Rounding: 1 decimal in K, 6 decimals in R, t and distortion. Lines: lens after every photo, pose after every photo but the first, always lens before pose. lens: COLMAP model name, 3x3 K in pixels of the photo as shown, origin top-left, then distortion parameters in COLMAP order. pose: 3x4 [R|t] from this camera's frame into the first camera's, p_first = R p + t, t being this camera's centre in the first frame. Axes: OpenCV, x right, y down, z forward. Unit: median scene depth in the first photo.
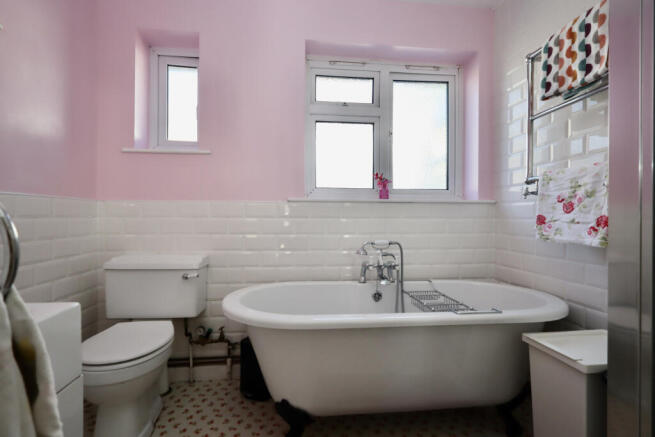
lens RADIAL K [[305.6, 0, 328.1], [0, 305.6, 216.9], [0, 0, 1]] dist [0.003275, 0.000097]
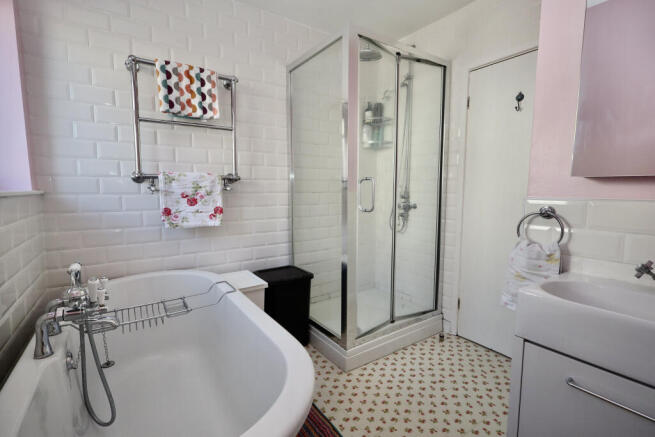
lens RADIAL K [[305.6, 0, 329.6], [0, 305.6, 219.1], [0, 0, 1]] dist [0.003275, 0.000097]
pose [[-0.440578, -0.080963, 0.894056, -0.771185], [0.005151, 0.995680, 0.092704, -0.079804], [-0.897700, 0.045448, -0.438257, 1.072861]]
